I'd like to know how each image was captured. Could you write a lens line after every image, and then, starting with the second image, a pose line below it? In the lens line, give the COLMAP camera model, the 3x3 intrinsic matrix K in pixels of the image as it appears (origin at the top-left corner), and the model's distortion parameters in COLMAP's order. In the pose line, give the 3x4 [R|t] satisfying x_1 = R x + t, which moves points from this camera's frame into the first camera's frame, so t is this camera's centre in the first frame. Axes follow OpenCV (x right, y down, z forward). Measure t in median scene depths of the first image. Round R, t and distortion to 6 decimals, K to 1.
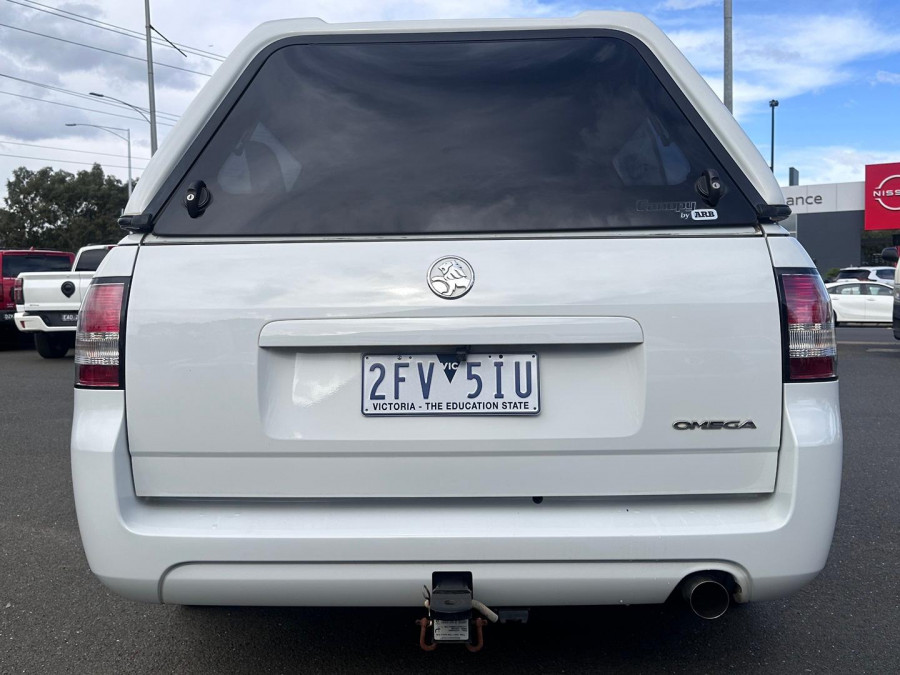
lens RADIAL K [[982.9, 0, 437.2], [0, 982.9, 338.3], [0, 0, 1]] dist [0.157585, -0.203647]
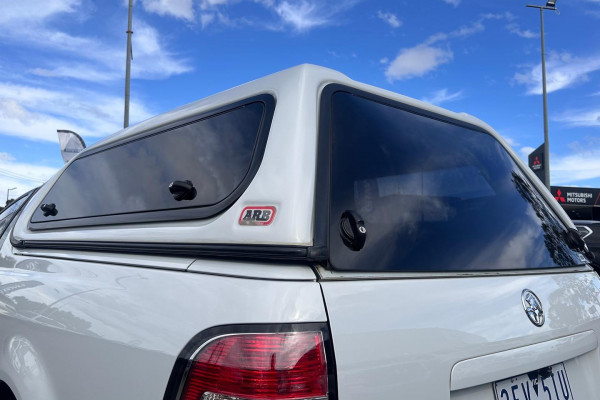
lens RADIAL K [[546.5, 0, 300.0], [0, 546.5, 200.0], [0, 0, 1]] dist [0.108067, -0.288582]
pose [[0.719866, 0.084015, 0.689010, -0.679038], [0.000733, 0.992555, -0.121794, -0.111711], [-0.694113, 0.088180, 0.714445, 0.699000]]
